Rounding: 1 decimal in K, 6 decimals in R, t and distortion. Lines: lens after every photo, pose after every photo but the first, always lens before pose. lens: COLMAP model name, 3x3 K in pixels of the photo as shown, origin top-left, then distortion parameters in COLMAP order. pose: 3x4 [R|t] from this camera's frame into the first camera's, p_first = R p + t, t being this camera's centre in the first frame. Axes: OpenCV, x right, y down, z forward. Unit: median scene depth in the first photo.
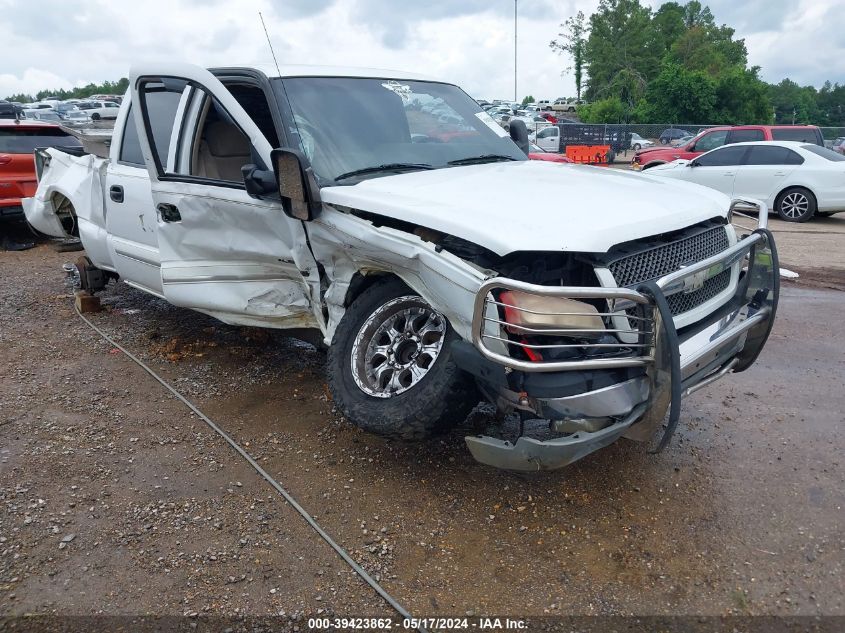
lens RADIAL K [[656.5, 0, 433.0], [0, 656.5, 316.6], [0, 0, 1]] dist [0.080468, -0.109122]
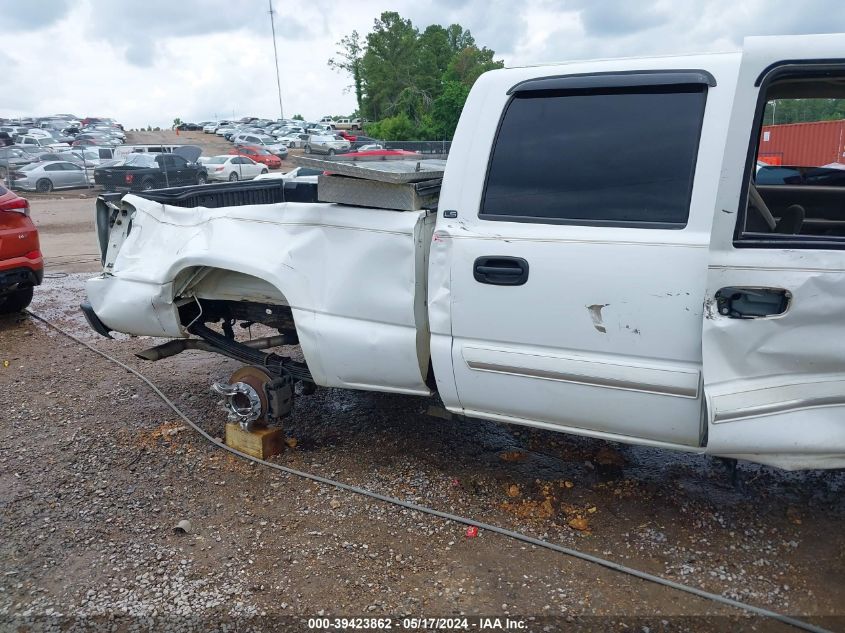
lens RADIAL K [[663.9, 0, 431.6], [0, 663.9, 321.9], [0, 0, 1]] dist [0.053136, -0.088964]
pose [[0.945652, -0.106215, 0.307344, -0.651167], [0.112185, 0.993686, -0.001769, -0.131787], [-0.305215, 0.036153, 0.951597, 0.417898]]
